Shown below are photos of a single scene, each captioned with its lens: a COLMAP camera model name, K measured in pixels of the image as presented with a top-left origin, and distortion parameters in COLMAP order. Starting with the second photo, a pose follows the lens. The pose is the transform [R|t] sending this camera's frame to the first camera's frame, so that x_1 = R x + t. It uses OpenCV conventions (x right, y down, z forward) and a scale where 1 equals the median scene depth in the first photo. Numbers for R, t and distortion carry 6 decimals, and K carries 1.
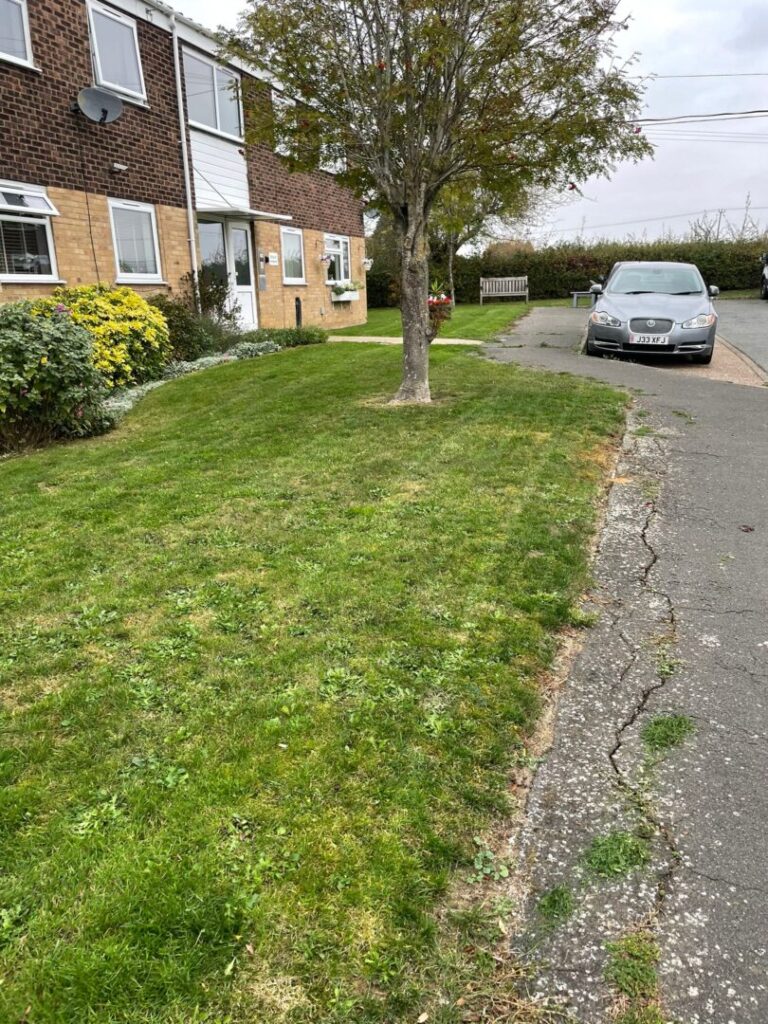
lens RADIAL K [[807.1, 0, 384.0], [0, 807.1, 512.0], [0, 0, 1]] dist [0.092995, -0.138944]
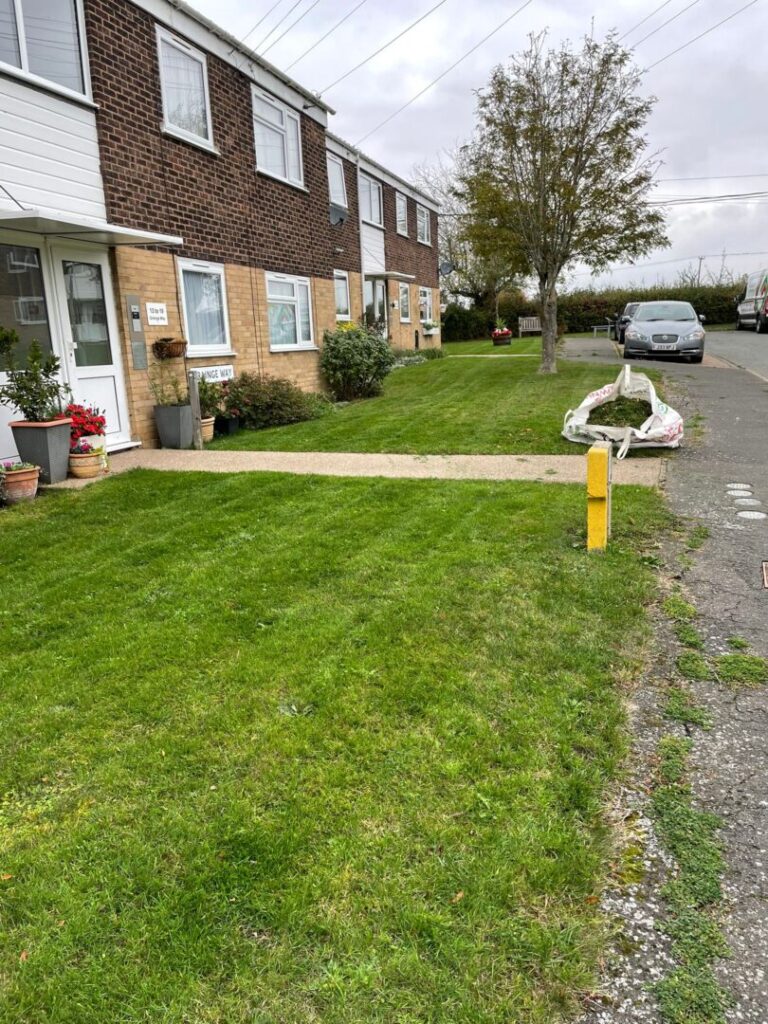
lens RADIAL K [[807.1, 0, 384.0], [0, 807.1, 512.0], [0, 0, 1]] dist [0.092995, -0.138944]
pose [[0.999770, -0.018900, 0.010163, -0.223117], [0.019429, 0.998312, -0.054731, 0.169508], [-0.009112, 0.054916, 0.998449, -0.524333]]
